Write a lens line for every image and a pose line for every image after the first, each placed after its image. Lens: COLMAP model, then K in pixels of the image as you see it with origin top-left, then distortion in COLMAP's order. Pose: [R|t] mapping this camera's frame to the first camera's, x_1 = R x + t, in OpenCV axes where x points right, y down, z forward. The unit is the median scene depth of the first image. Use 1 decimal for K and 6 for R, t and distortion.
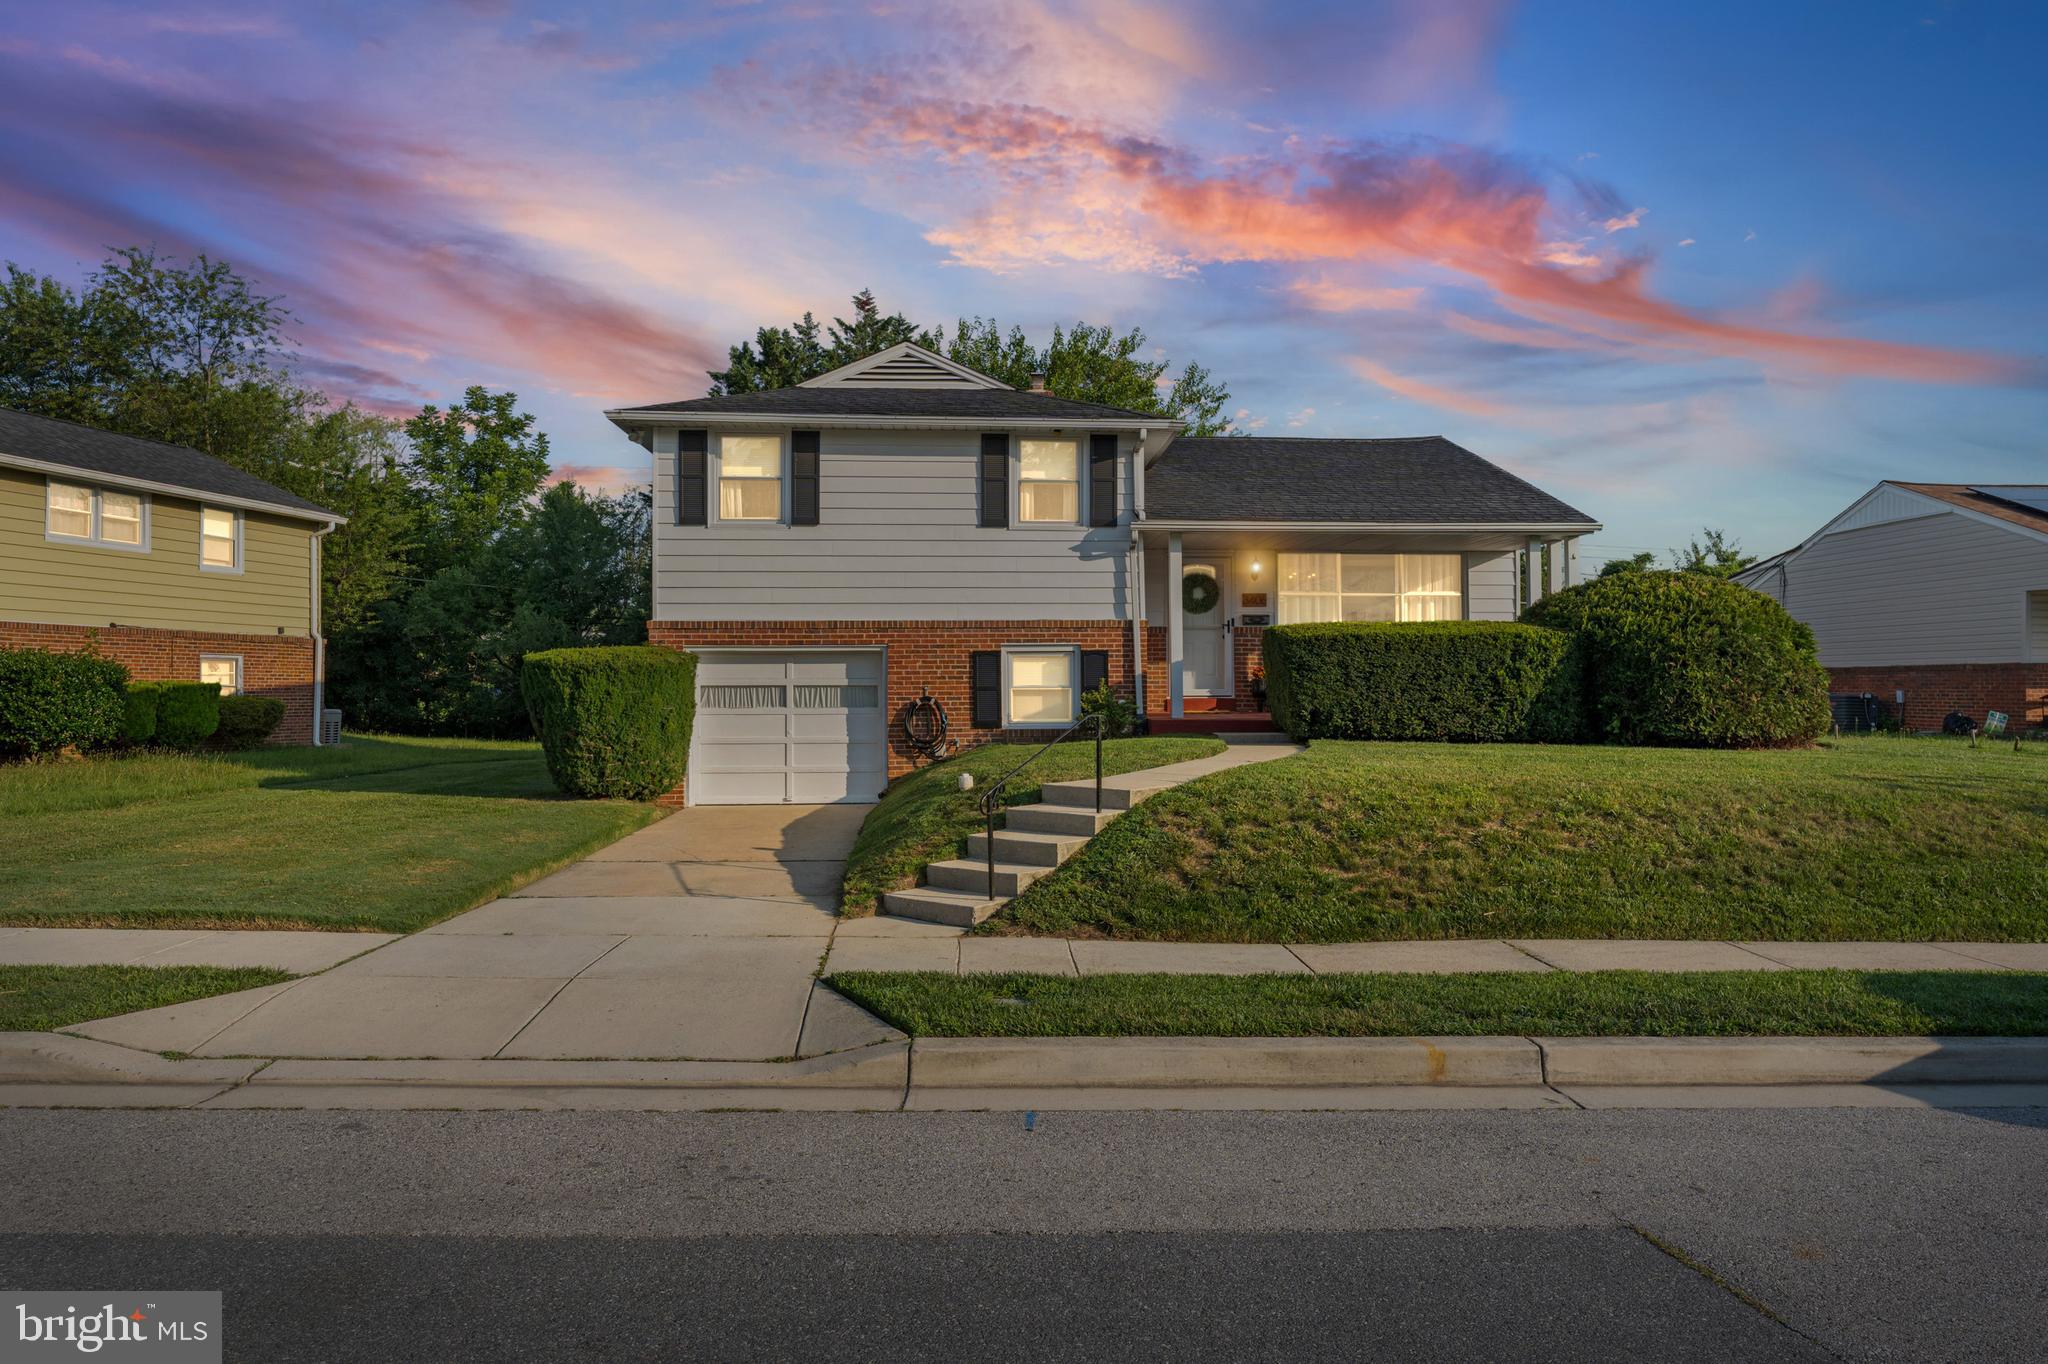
lens RADIAL K [[1355.7, 0, 1024.0], [0, 1355.7, 682.0], [0, 0, 1]] dist [-0.004847, -0.002059]
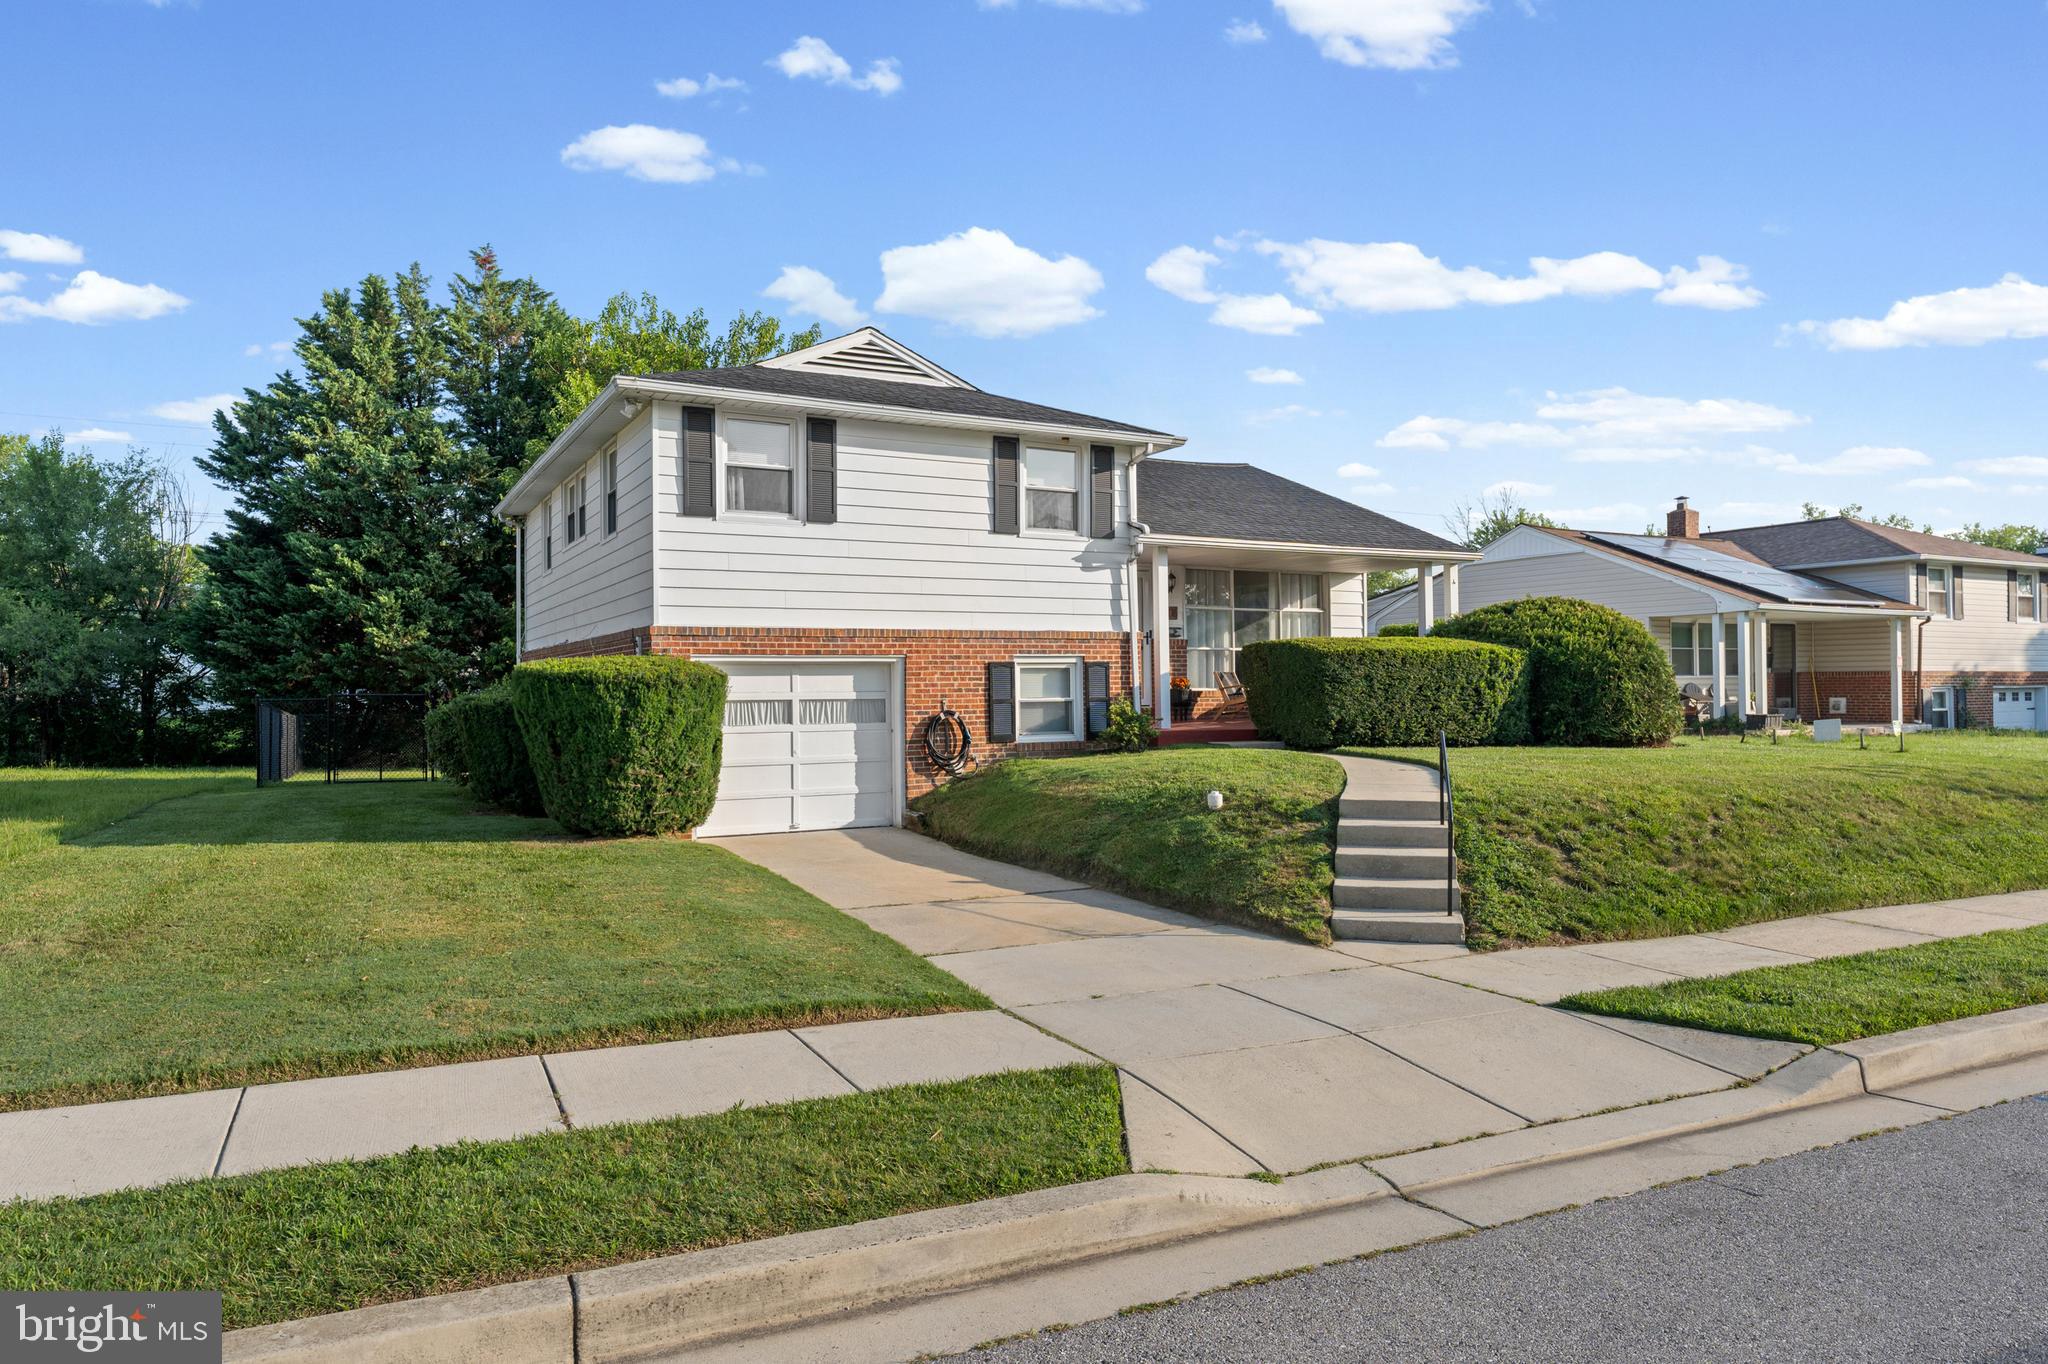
lens RADIAL K [[1355.7, 0, 1024.0], [0, 1355.7, 682.0], [0, 0, 1]] dist [-0.004847, -0.002059]
pose [[0.903745, -0.002492, 0.428064, -0.425925], [0.002786, 0.999996, -0.000060, -0.008808], [-0.428063, 0.001246, 0.903748, 0.124013]]
